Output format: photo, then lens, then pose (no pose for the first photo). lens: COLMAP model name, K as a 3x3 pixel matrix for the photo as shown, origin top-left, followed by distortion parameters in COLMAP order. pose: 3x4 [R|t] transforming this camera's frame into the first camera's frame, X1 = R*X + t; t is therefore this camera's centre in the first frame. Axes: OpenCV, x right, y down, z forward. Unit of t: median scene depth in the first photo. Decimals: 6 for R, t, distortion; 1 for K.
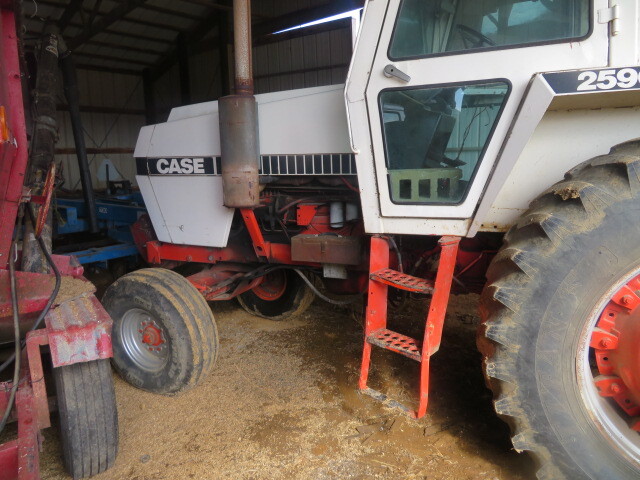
lens RADIAL K [[454.2, 0, 316.9], [0, 454.2, 236.5], [0, 0, 1]] dist [-0.015732, -0.000723]
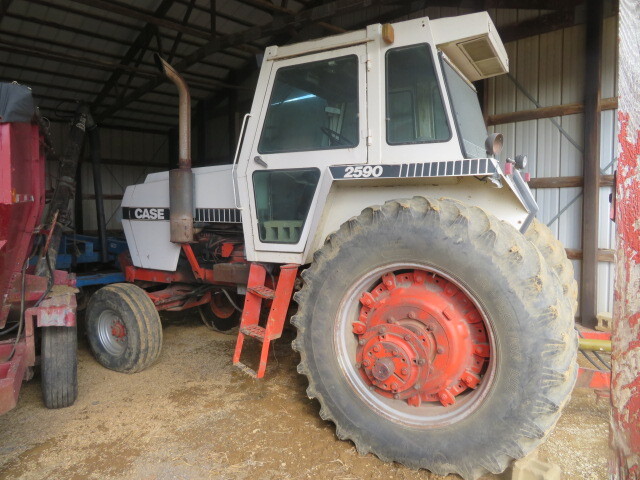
lens RADIAL K [[454.2, 0, 316.9], [0, 454.2, 236.5], [0, 0, 1]] dist [-0.015732, -0.000723]
pose [[0.996433, 0.031679, -0.078210, 0.398326], [-0.039686, 0.993884, -0.103047, 0.050998], [0.074467, 0.105783, 0.991597, -0.442622]]
